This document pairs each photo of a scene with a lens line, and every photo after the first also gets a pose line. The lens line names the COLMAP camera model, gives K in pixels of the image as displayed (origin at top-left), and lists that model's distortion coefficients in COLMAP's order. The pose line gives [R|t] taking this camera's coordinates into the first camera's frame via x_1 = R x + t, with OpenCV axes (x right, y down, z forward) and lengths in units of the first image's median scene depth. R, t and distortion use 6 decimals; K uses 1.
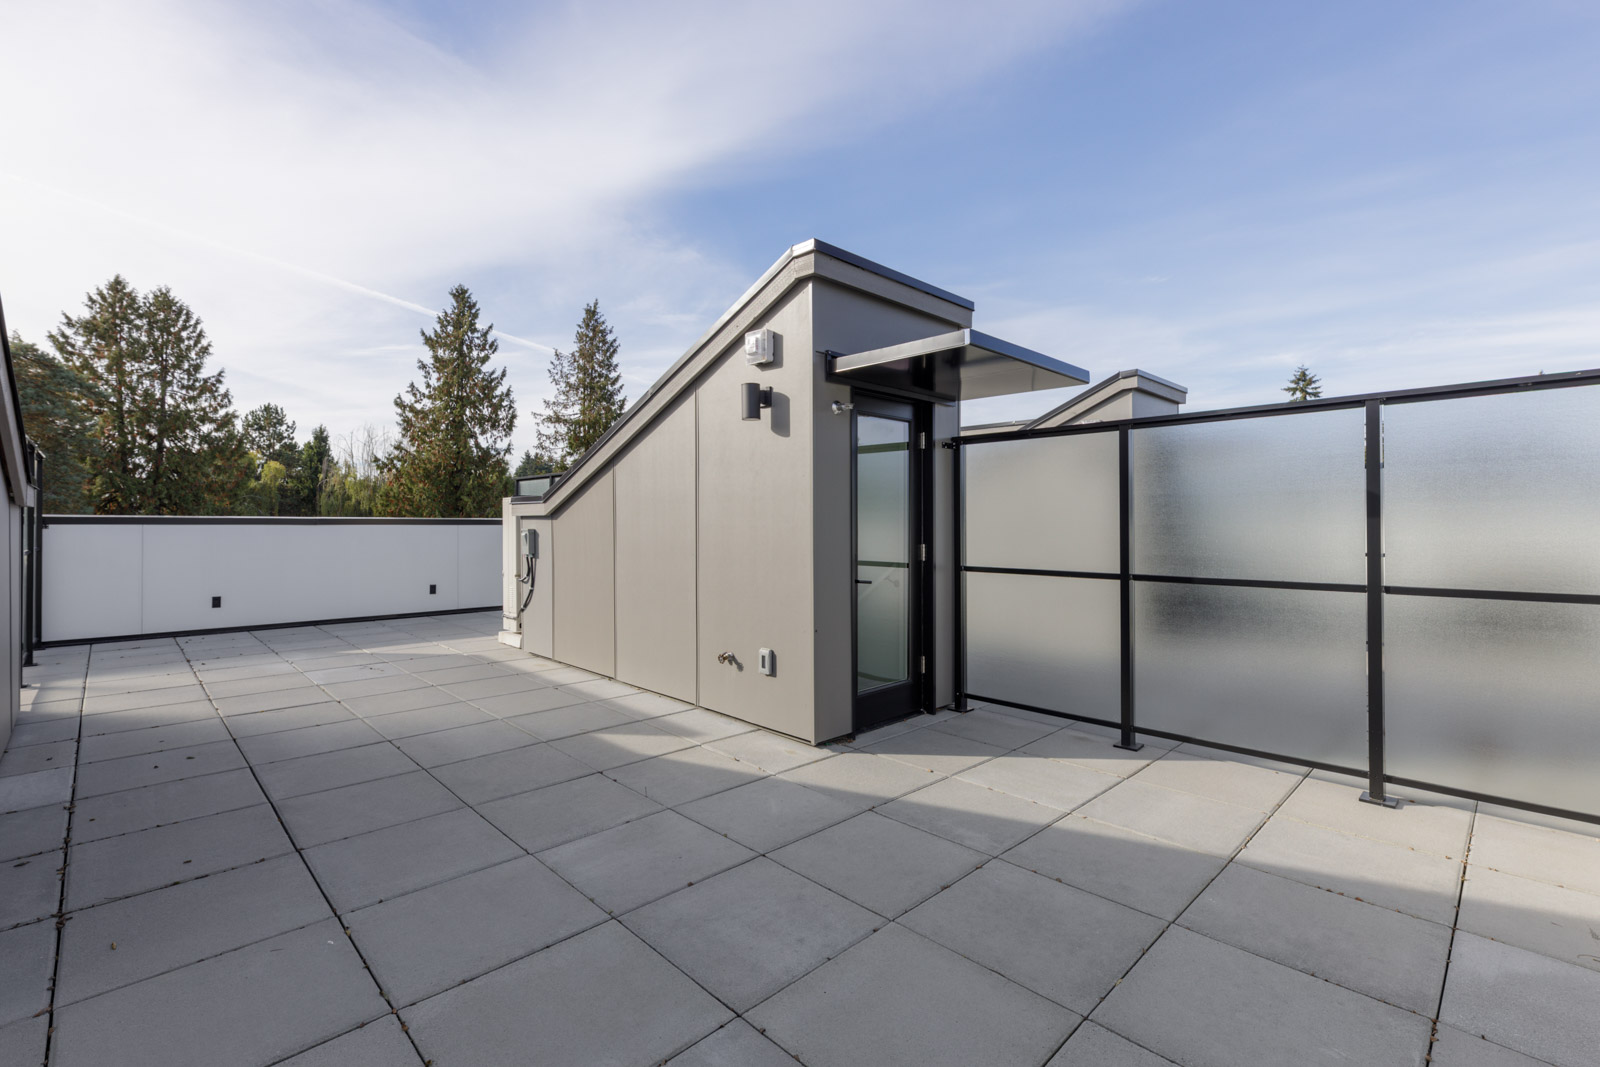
lens RADIAL K [[713.5, 0, 801.5], [0, 713.5, 527.9], [0, 0, 1]] dist [0.000691, 0.001018]
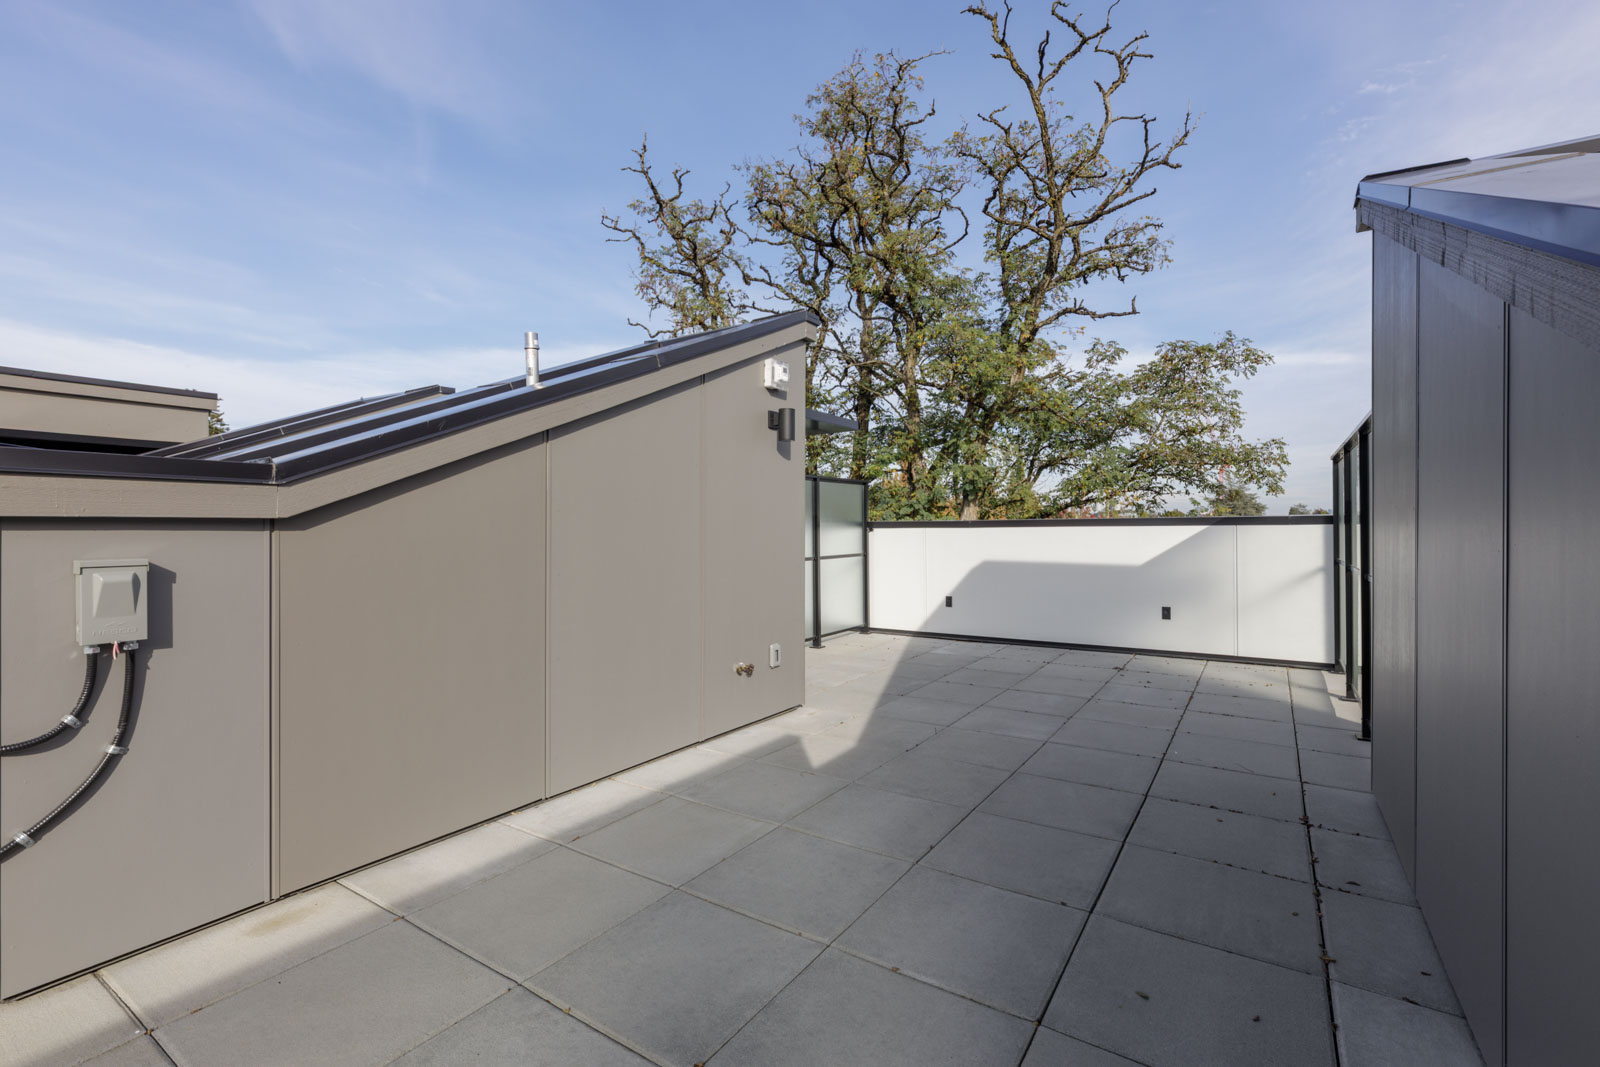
lens RADIAL K [[713.5, 0, 808.0], [0, 713.5, 529.4], [0, 0, 1]] dist [0.000691, 0.001018]
pose [[-0.220844, -0.001431, 0.975308, -1.543867], [0.009814, 0.999945, 0.003689, -0.018086], [-0.975260, 0.010387, -0.220818, 1.593404]]
